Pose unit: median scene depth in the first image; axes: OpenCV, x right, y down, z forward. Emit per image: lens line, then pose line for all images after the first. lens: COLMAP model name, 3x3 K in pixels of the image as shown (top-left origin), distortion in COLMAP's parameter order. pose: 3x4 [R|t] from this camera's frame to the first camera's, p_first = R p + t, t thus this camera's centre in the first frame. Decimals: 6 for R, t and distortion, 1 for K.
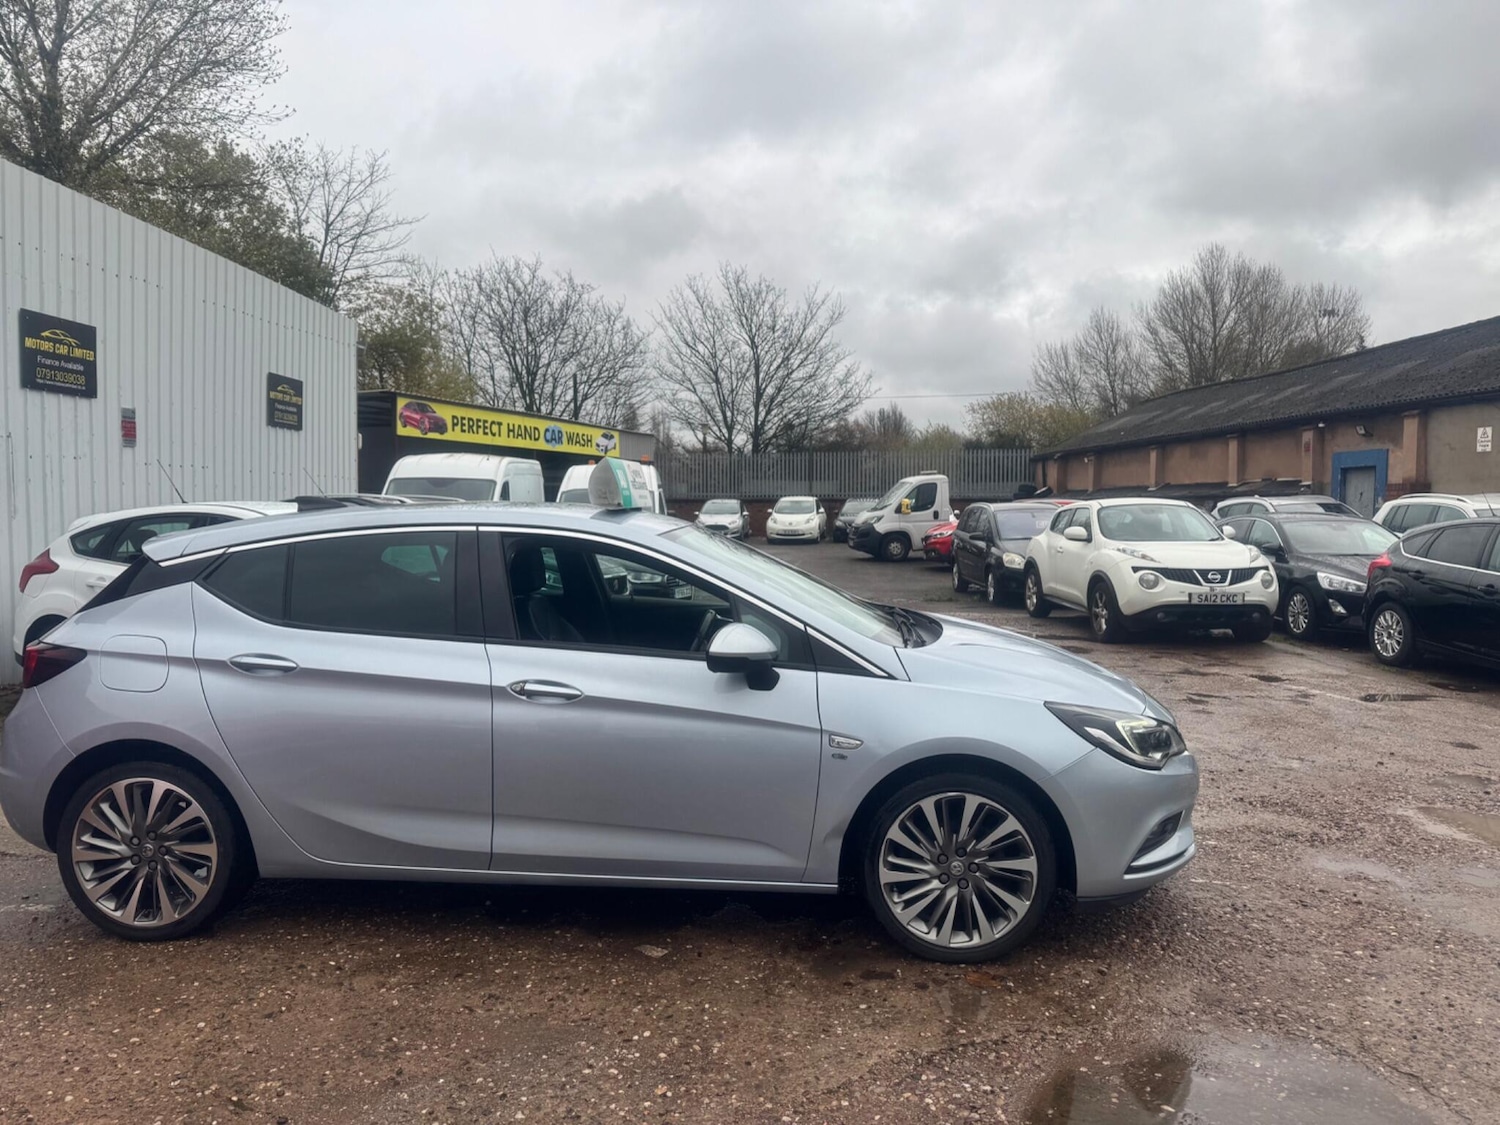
lens RADIAL K [[1049.9, 0, 754.8], [0, 1049.9, 561.9], [0, 0, 1]] dist [0.020574, -0.024493]
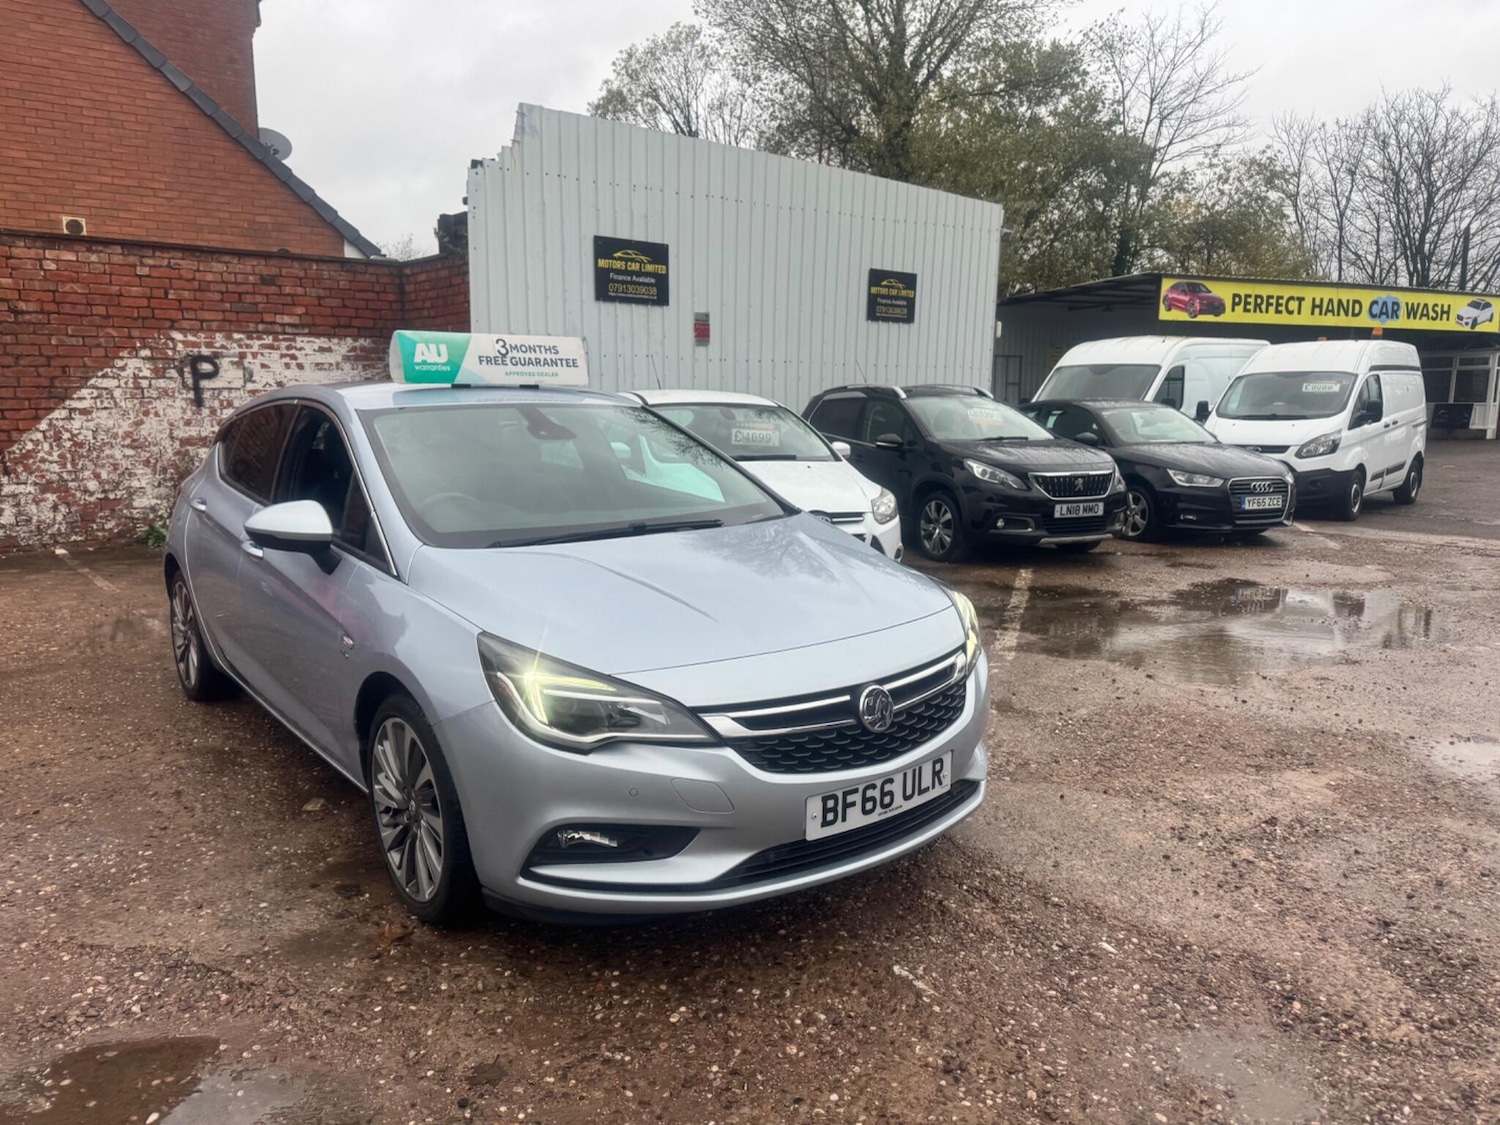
lens RADIAL K [[1049.9, 0, 737.6], [0, 1049.9, 569.9], [0, 0, 1]] dist [0.020574, -0.024493]
pose [[0.668515, 0.115817, -0.734625, 0.117896], [-0.036515, 0.991720, 0.123121, -0.001492], [0.742801, -0.055484, 0.667209, 0.077654]]
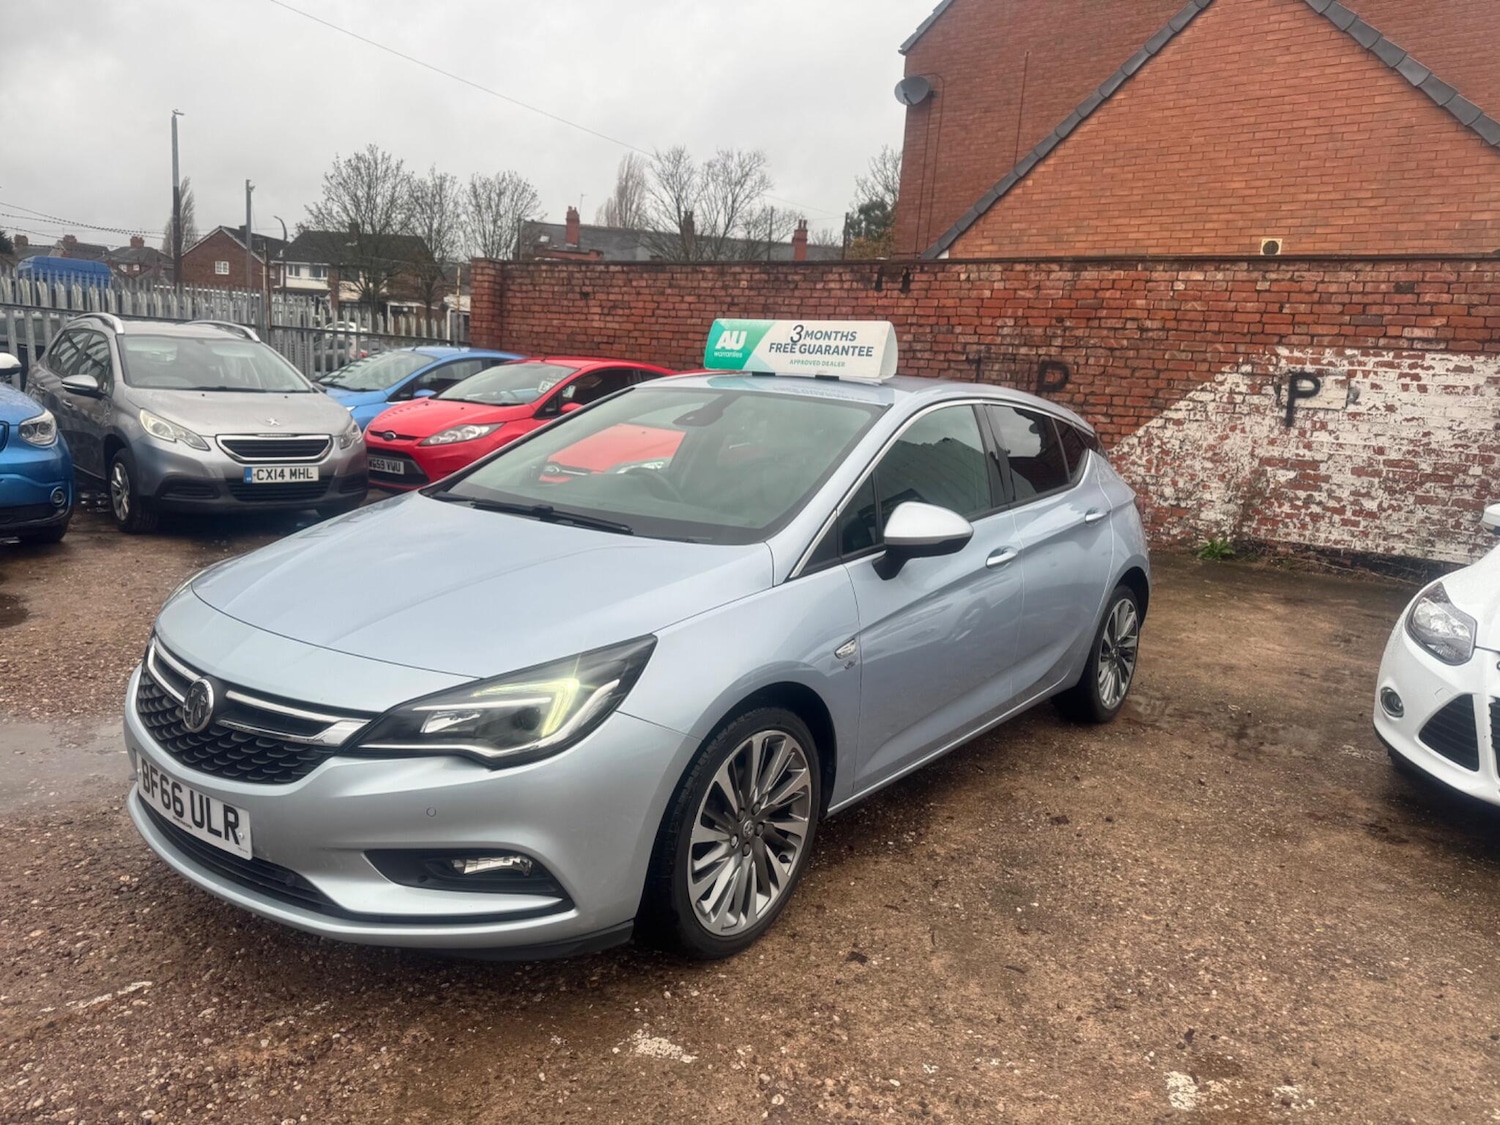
lens RADIAL K [[1049.9, 0, 761.5], [0, 1049.9, 546.8], [0, 0, 1]] dist [0.020574, -0.024493]
pose [[-0.548748, 0.092028, -0.830907, 0.101366], [-0.115526, 0.976038, 0.184398, -0.010724], [0.827967, 0.197180, -0.524967, 0.227471]]
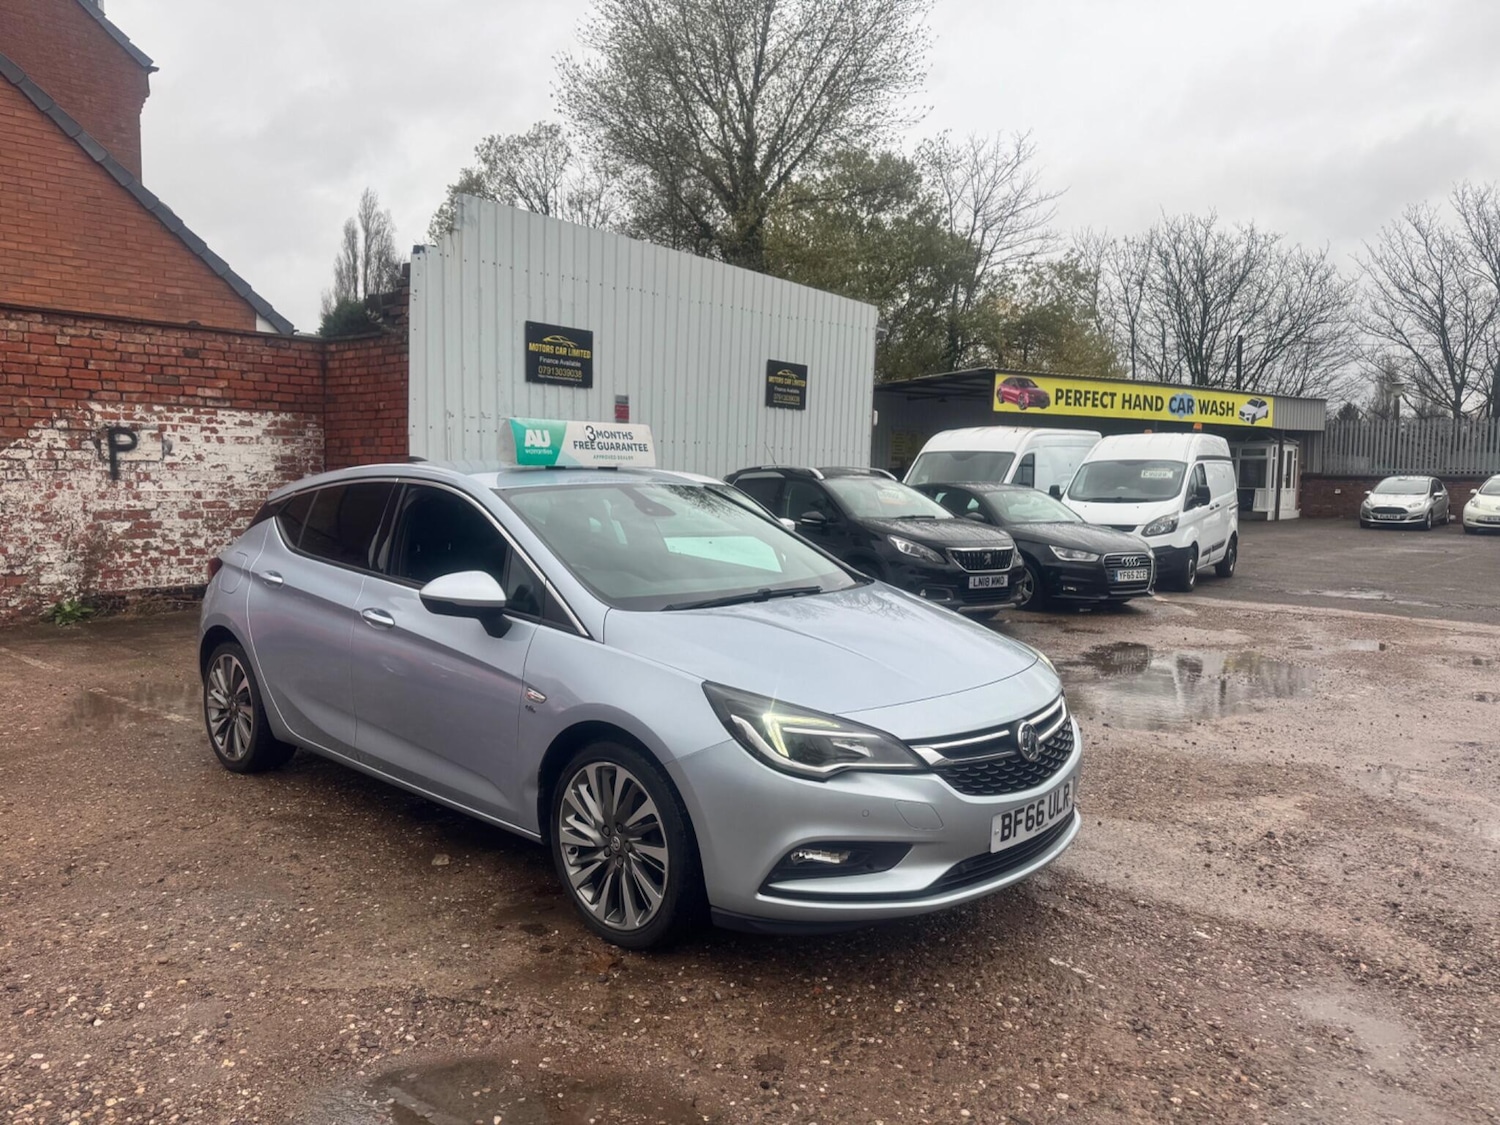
lens RADIAL K [[1049.9, 0, 739.0], [0, 1049.9, 562.5], [0, 0, 1]] dist [0.020574, -0.024493]
pose [[0.781937, 0.056652, -0.620778, 0.103414], [-0.042698, 0.998390, 0.037331, -0.000122], [0.621893, -0.002685, 0.783097, 0.040124]]
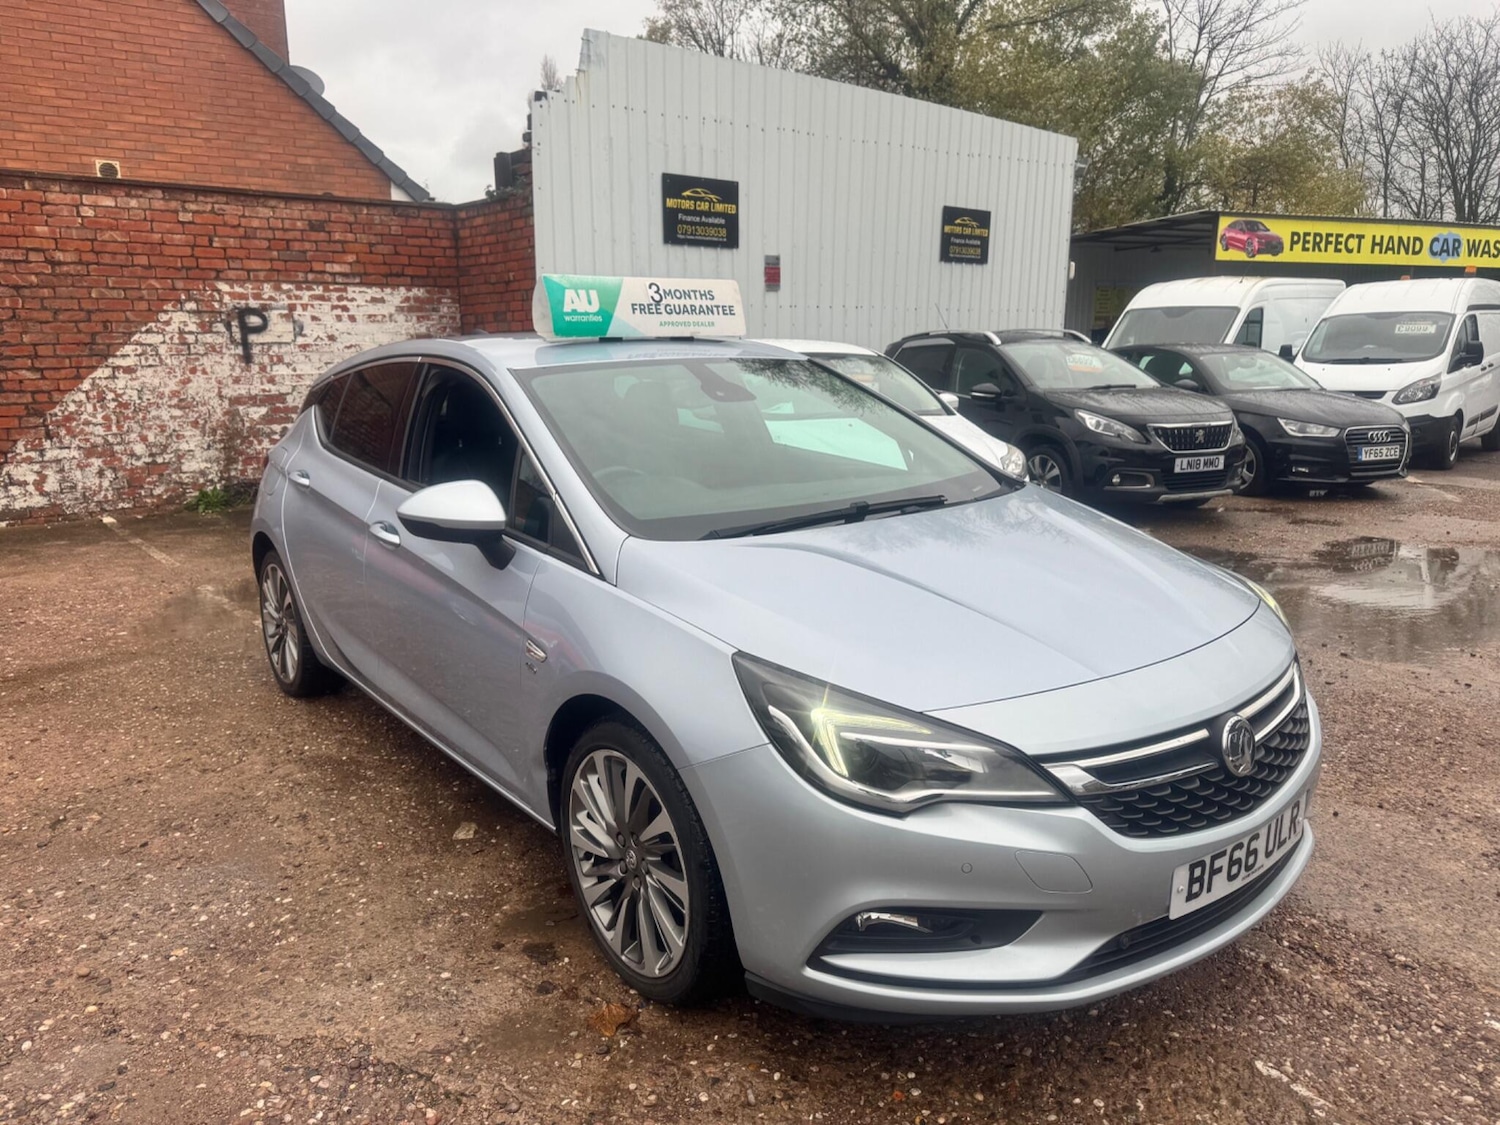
lens RADIAL K [[1049.9, 0, 750.1], [0, 1049.9, 561.3], [0, 0, 1]] dist [0.020574, -0.024493]
pose [[0.666616, 0.137941, -0.732526, 0.088026], [-0.025559, 0.986380, 0.162484, -0.002021], [0.744963, -0.089592, 0.661063, 0.075163]]
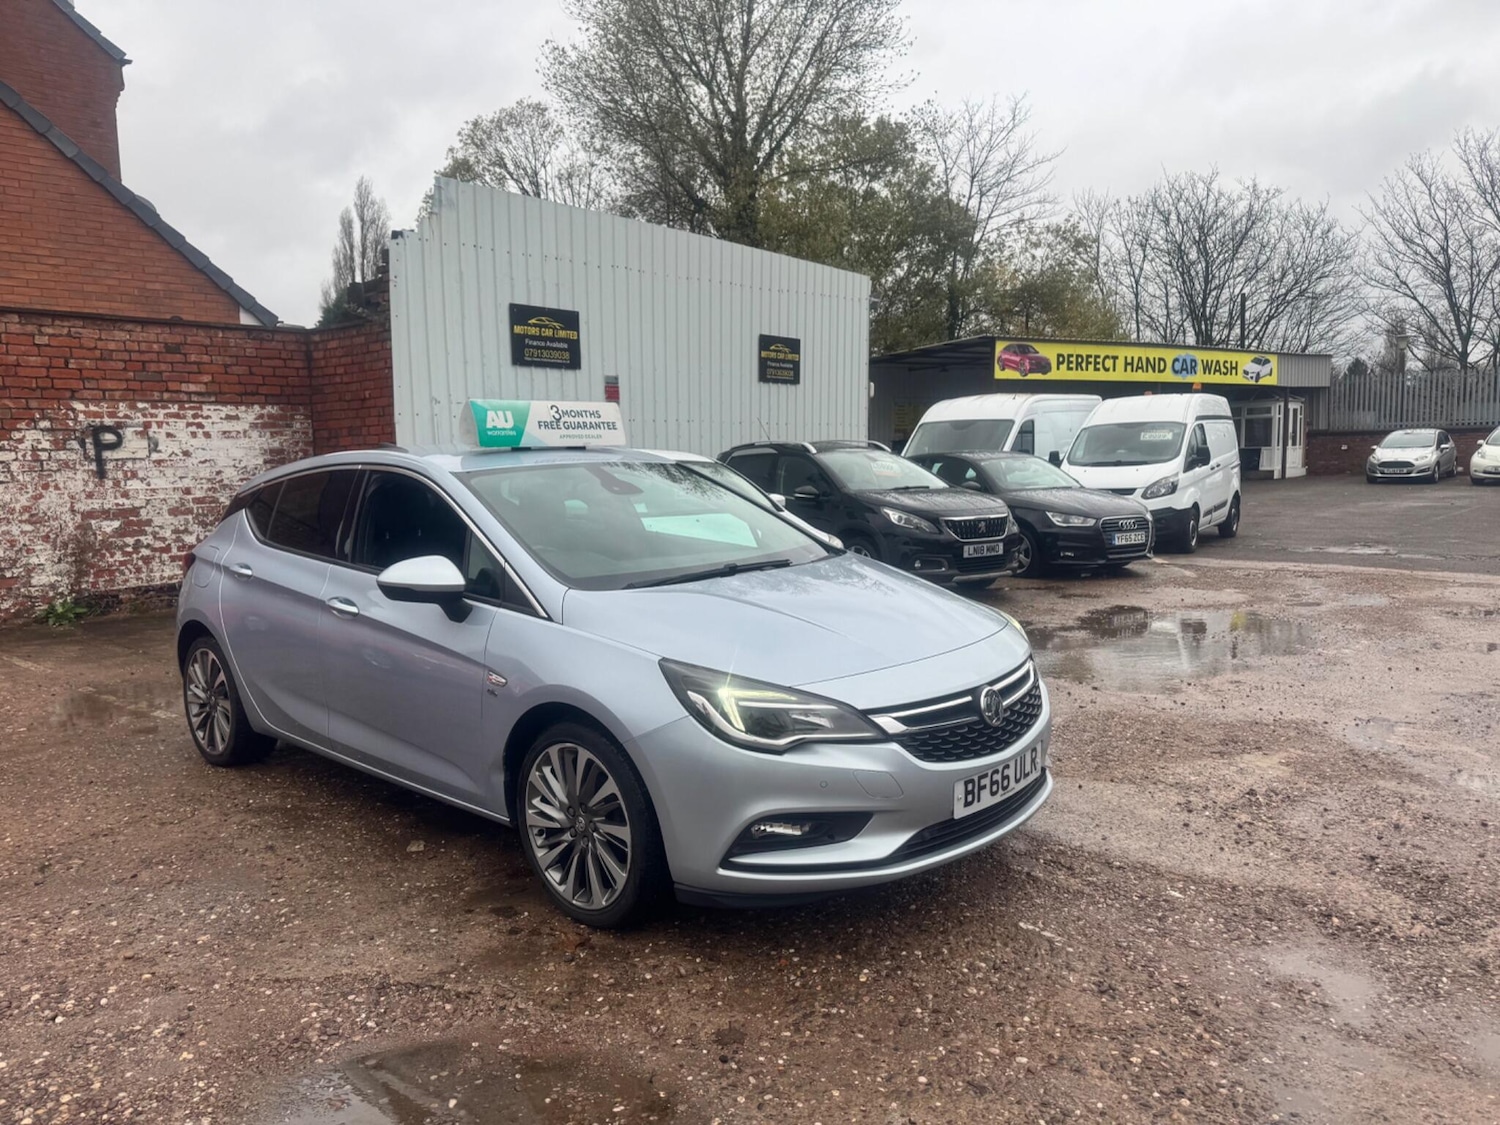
lens RADIAL K [[1049.9, 0, 747.8], [0, 1049.9, 569.1], [0, 0, 1]] dist [0.020574, -0.024493]
pose [[0.781884, 0.045193, -0.621784, 0.107298], [-0.006740, 0.997924, 0.064056, 0.000363], [0.623387, -0.045893, 0.780565, 0.045124]]
